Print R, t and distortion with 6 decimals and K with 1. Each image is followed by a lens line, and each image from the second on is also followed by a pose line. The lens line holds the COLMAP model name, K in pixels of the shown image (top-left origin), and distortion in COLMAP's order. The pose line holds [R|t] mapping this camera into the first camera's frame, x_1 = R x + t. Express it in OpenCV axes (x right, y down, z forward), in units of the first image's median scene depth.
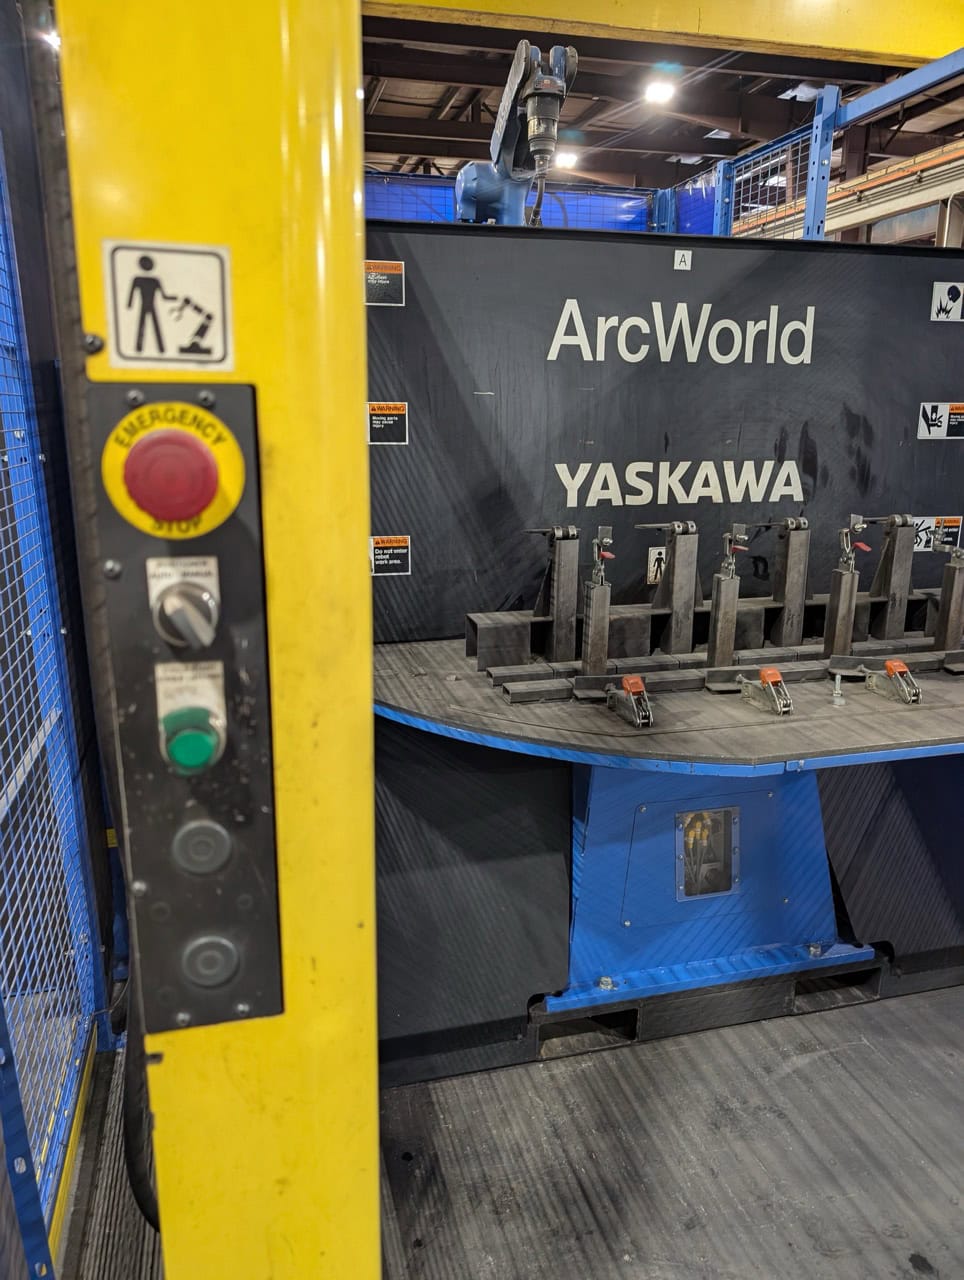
lens RADIAL K [[914.5, 0, 476.2], [0, 914.5, 639.6], [0, 0, 1]] dist [0.022686, -0.025753]
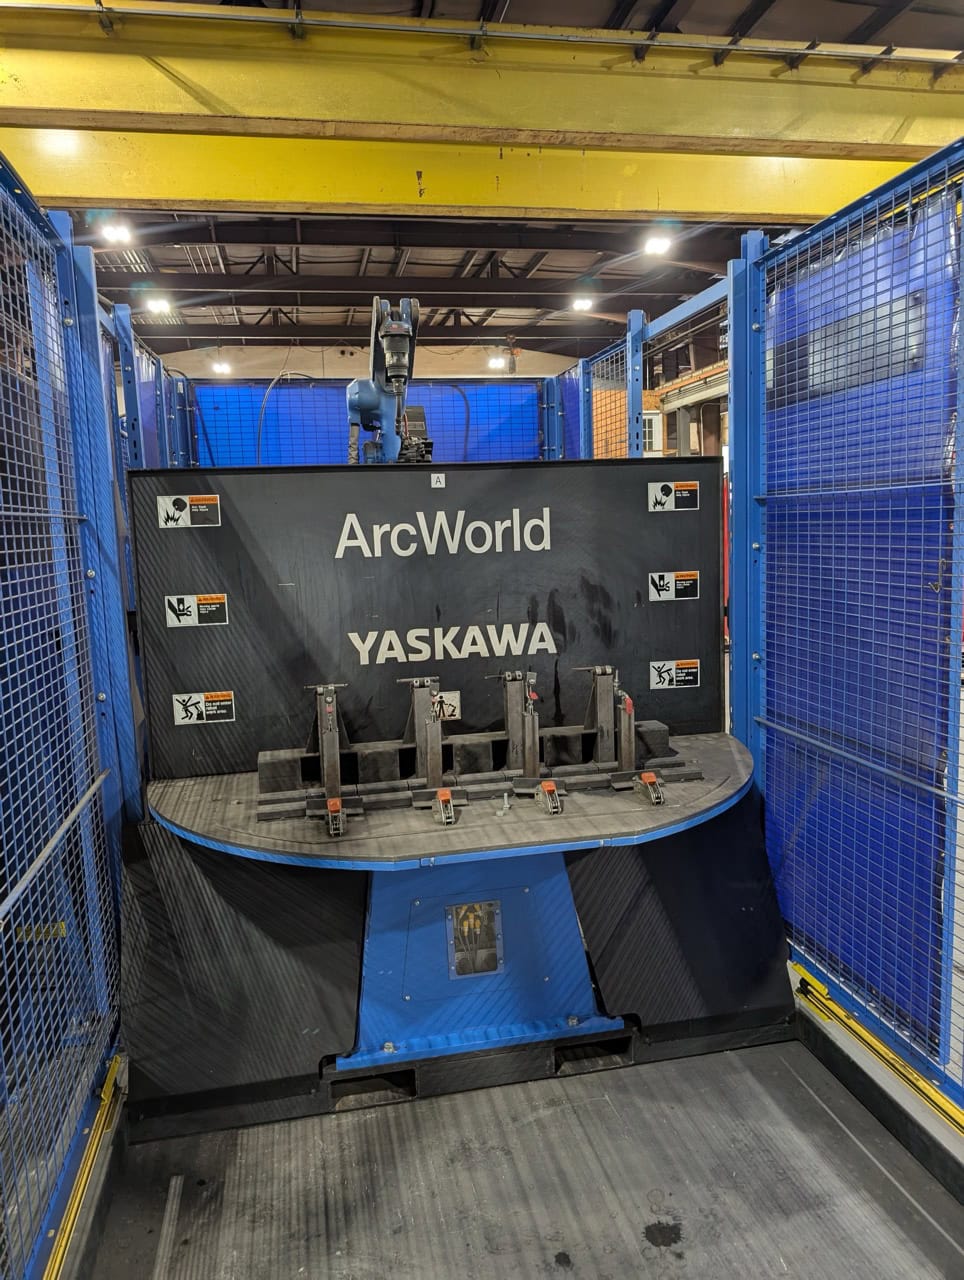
lens RADIAL K [[914.5, 0, 488.0], [0, 914.5, 643.0], [0, 0, 1]] dist [0.022686, -0.025753]
pose [[0.997983, -0.029627, -0.056147, 0.361386], [0.022763, 0.992614, -0.119161, -0.017444], [0.059262, 0.117643, 0.991286, -0.286273]]
